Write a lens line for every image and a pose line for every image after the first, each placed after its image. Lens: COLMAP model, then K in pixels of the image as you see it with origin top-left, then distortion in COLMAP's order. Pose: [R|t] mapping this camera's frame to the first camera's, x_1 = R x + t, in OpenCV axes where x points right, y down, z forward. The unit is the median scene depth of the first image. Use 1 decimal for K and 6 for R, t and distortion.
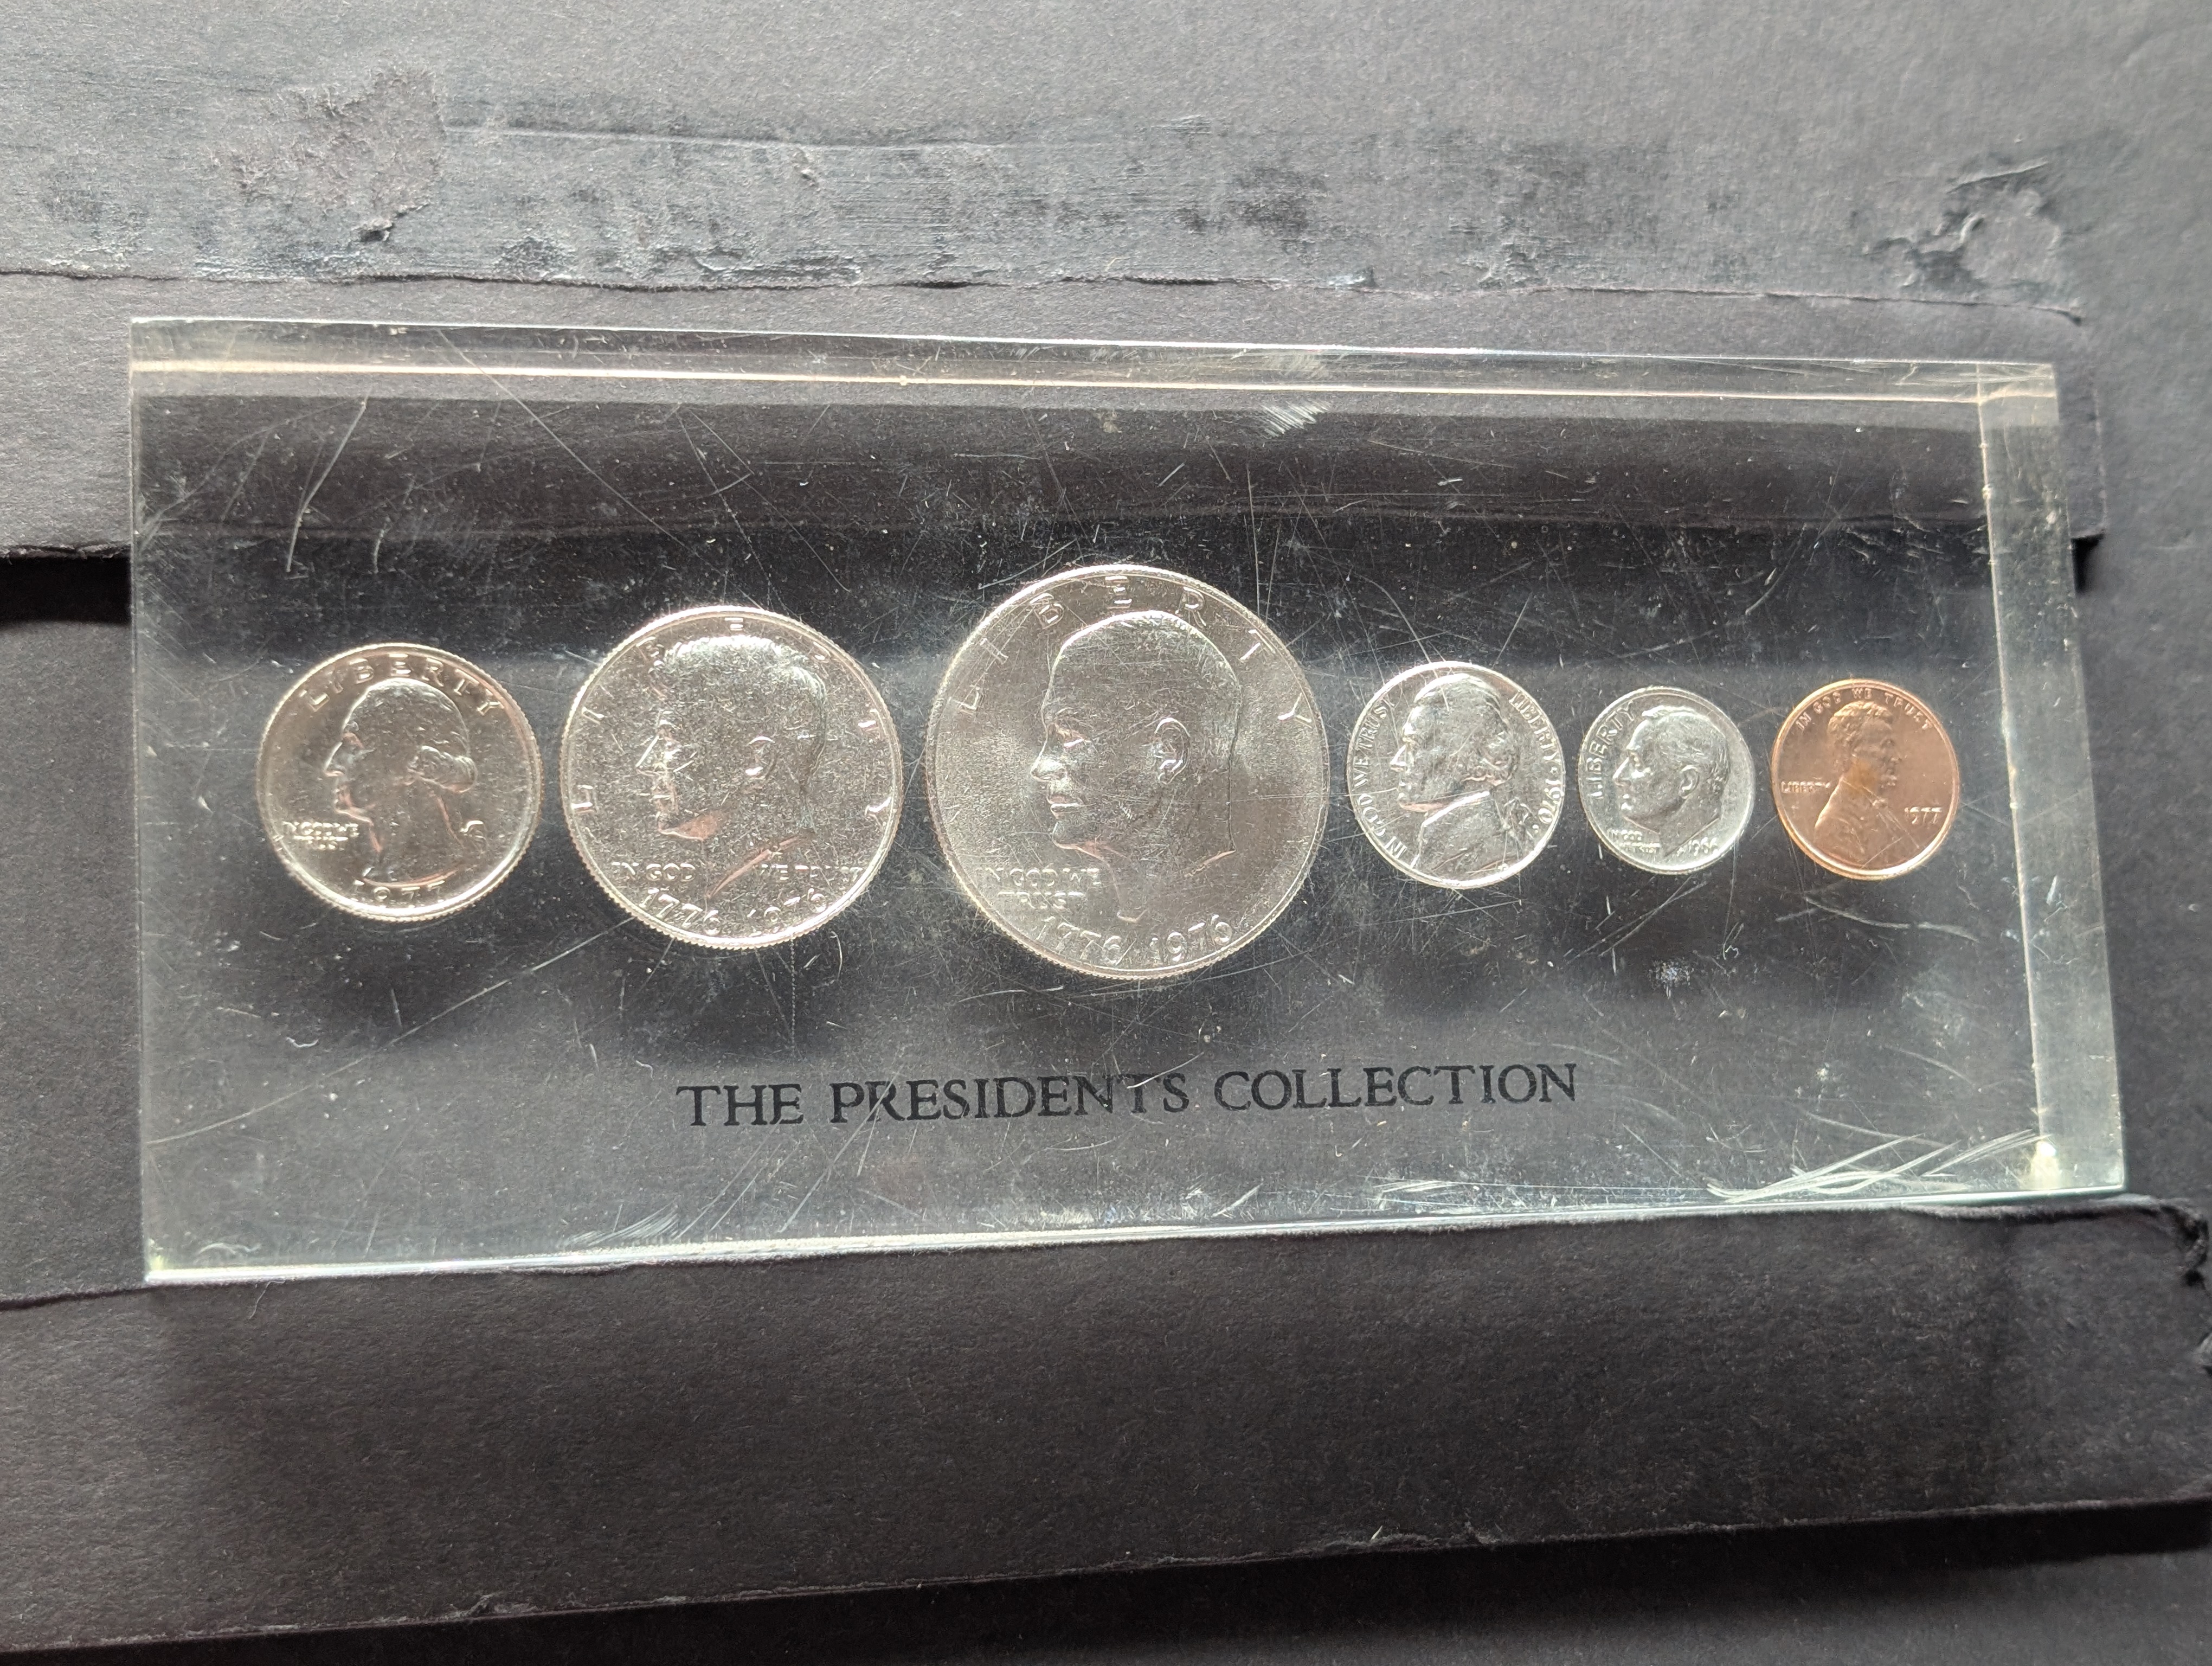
lens RADIAL K [[3825.0, 0, 1106.0], [0, 3825.0, 833.0], [0, 0, 1]] dist [0.161039, -0.939888]
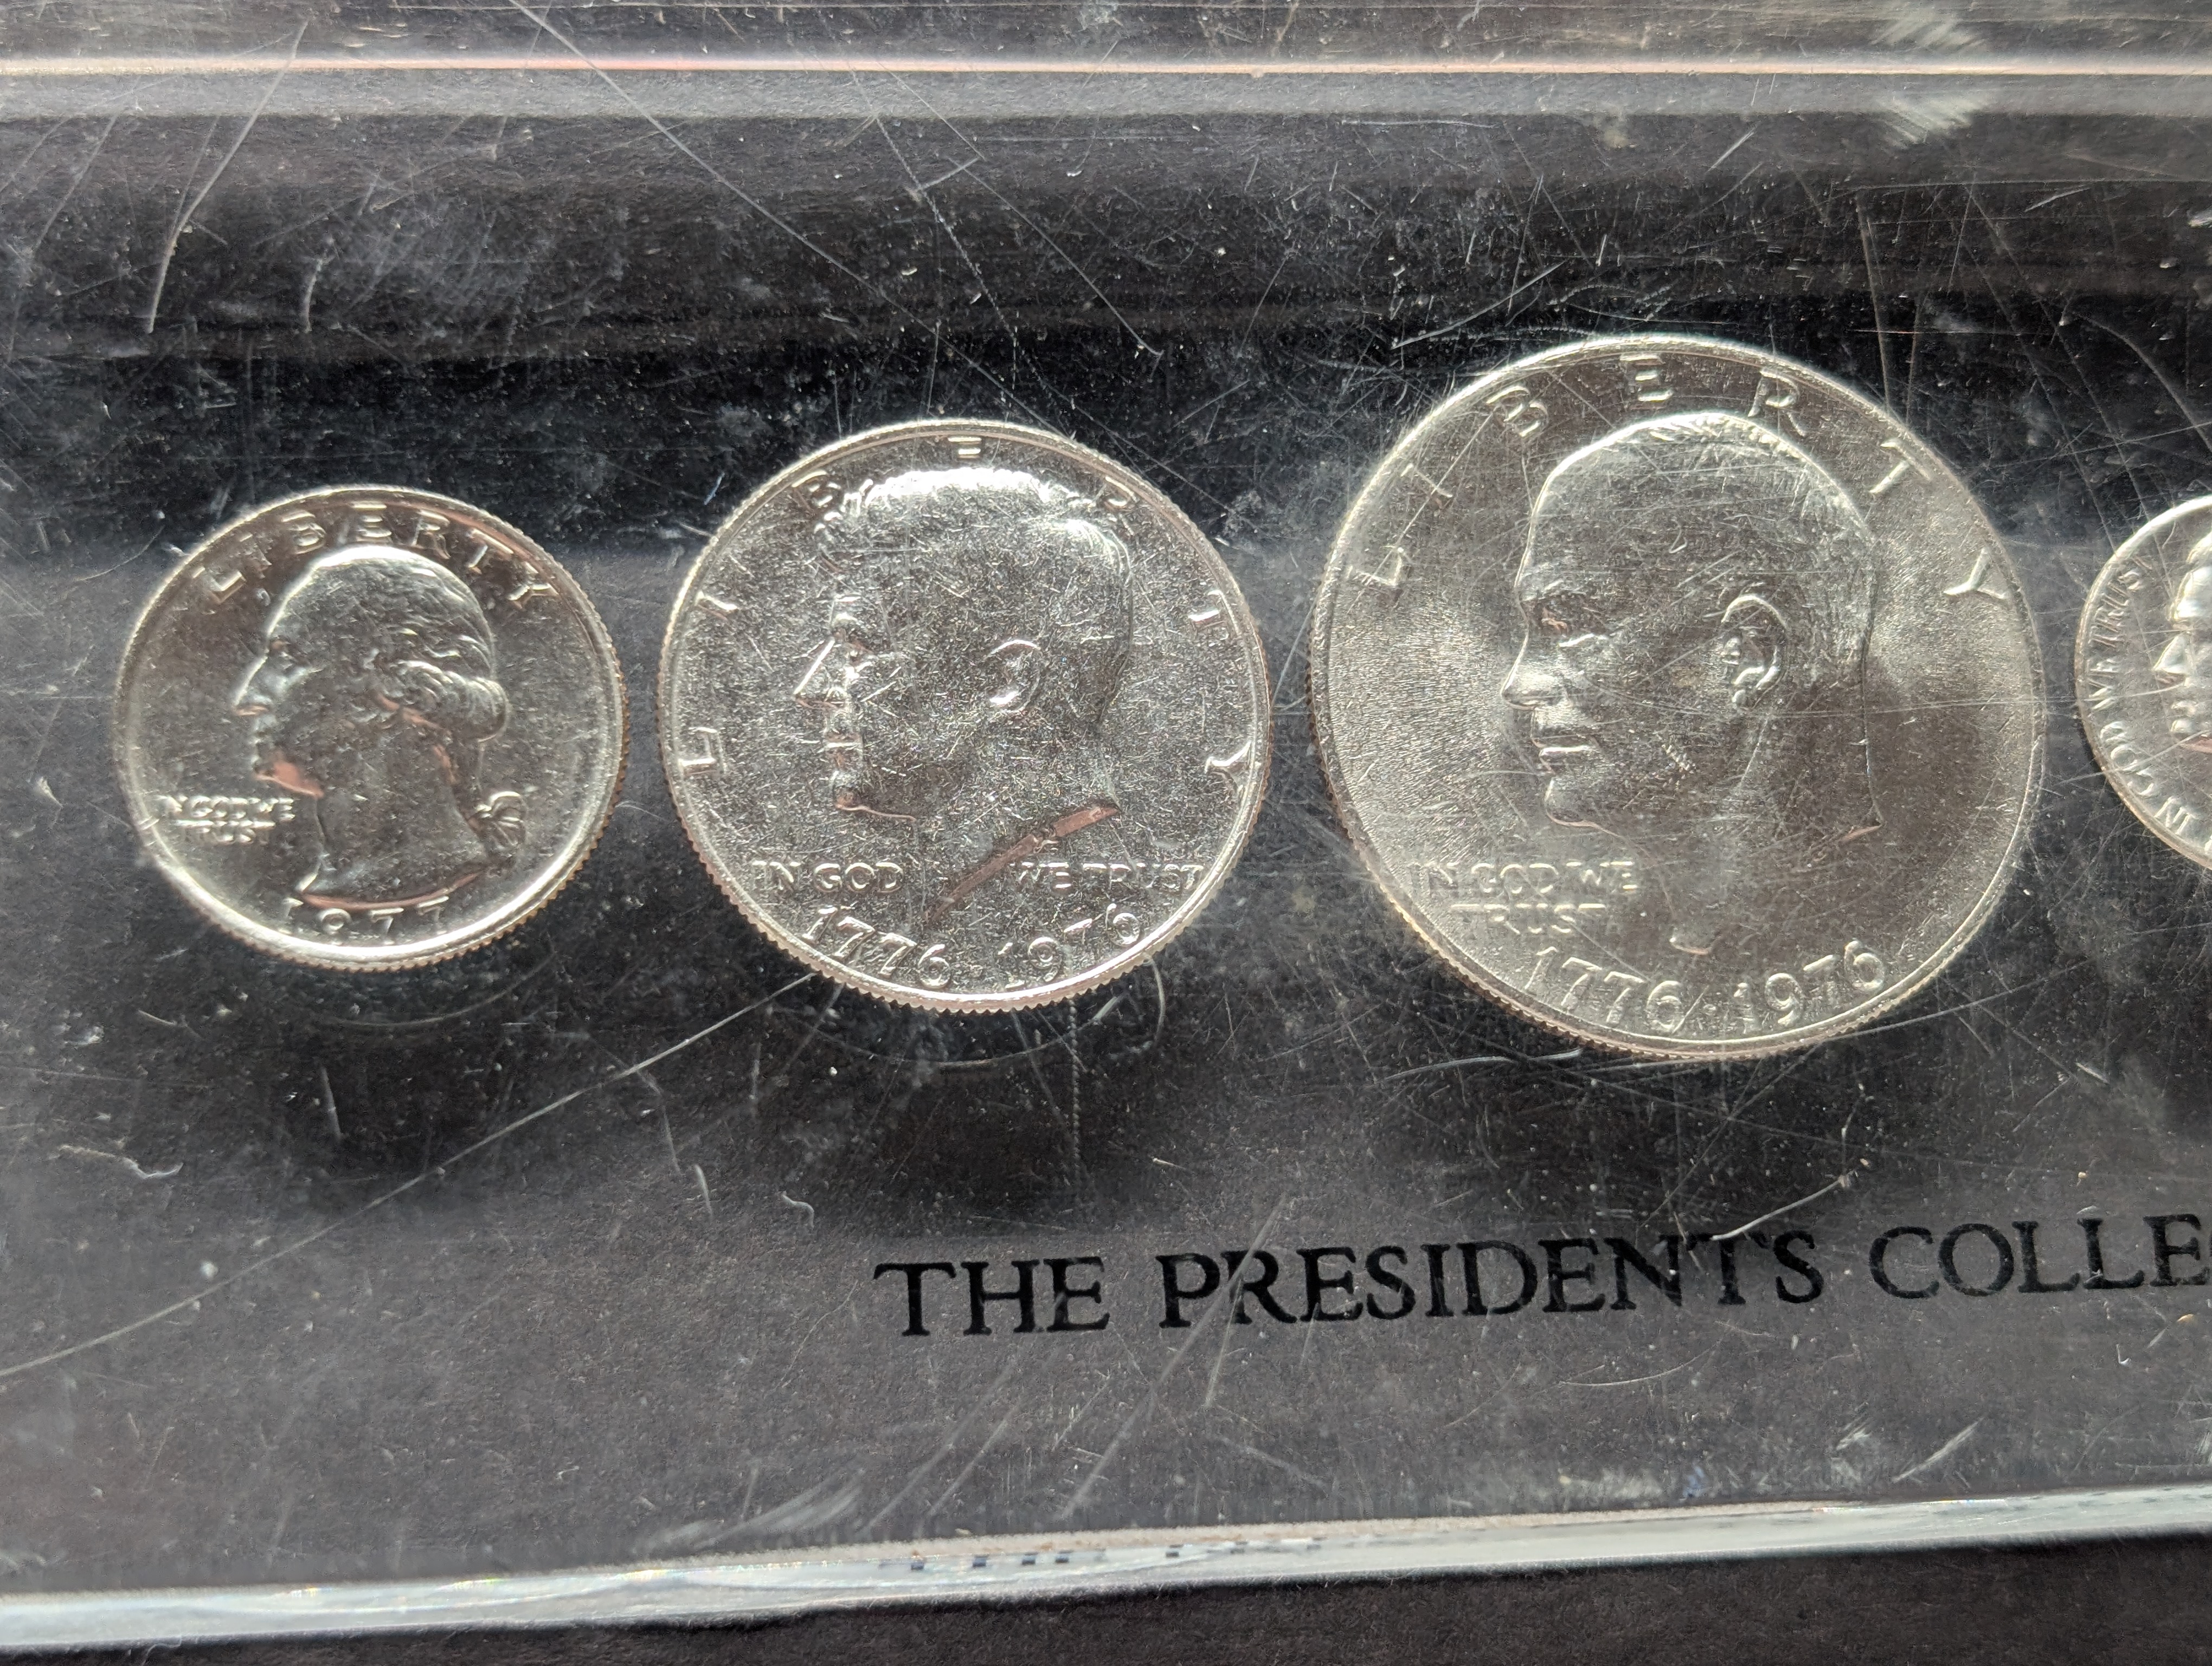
lens RADIAL K [[3999.5, 0, 1103.9], [0, 3999.5, 760.9], [0, 0, 1]] dist [0.262561, -1.857896]
pose [[0.992429, -0.045074, -0.114248, -0.010831], [0.029365, 0.990325, -0.135621, 0.071572], [0.119256, 0.131239, 0.984152, 0.419785]]
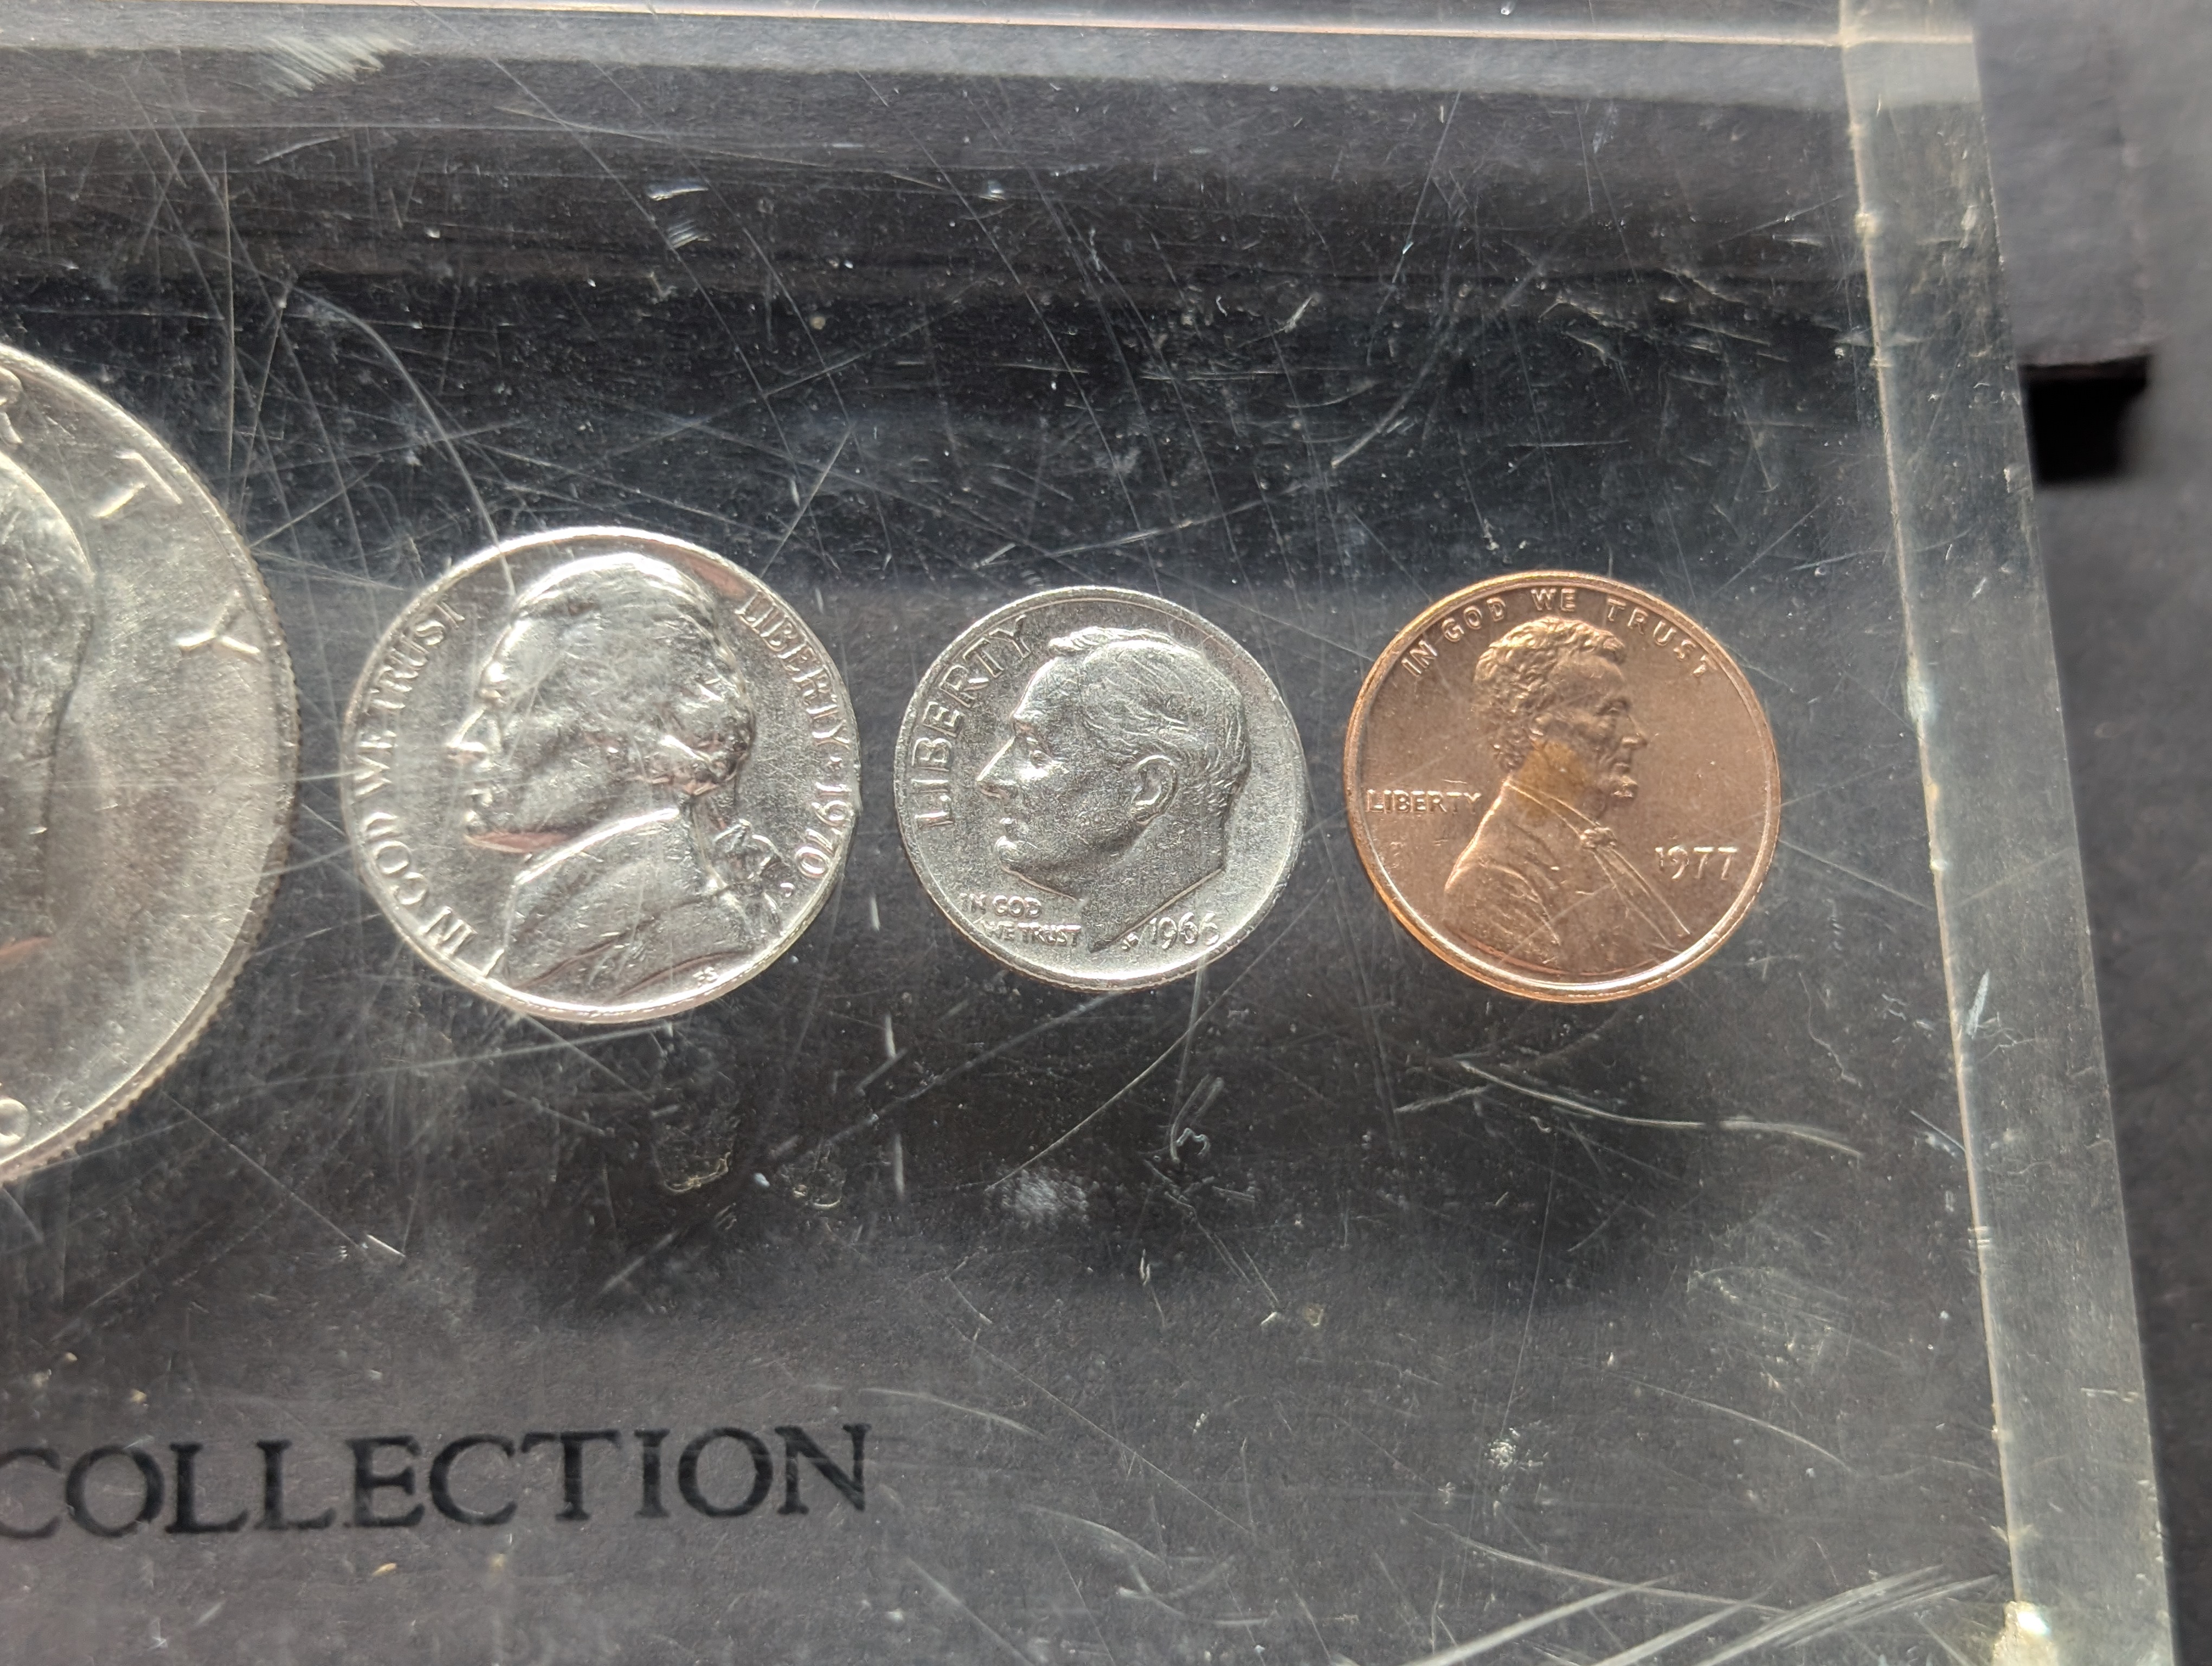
lens RADIAL K [[4032.8, 0, 1106.0], [0, 4032.8, 833.0], [0, 0, 1]] dist [0.386885, -3.350487]
pose [[0.996253, -0.026042, -0.082478, 0.193847], [0.015311, 0.991634, -0.128170, 0.054712], [0.085126, 0.126426, 0.988317, 0.557700]]
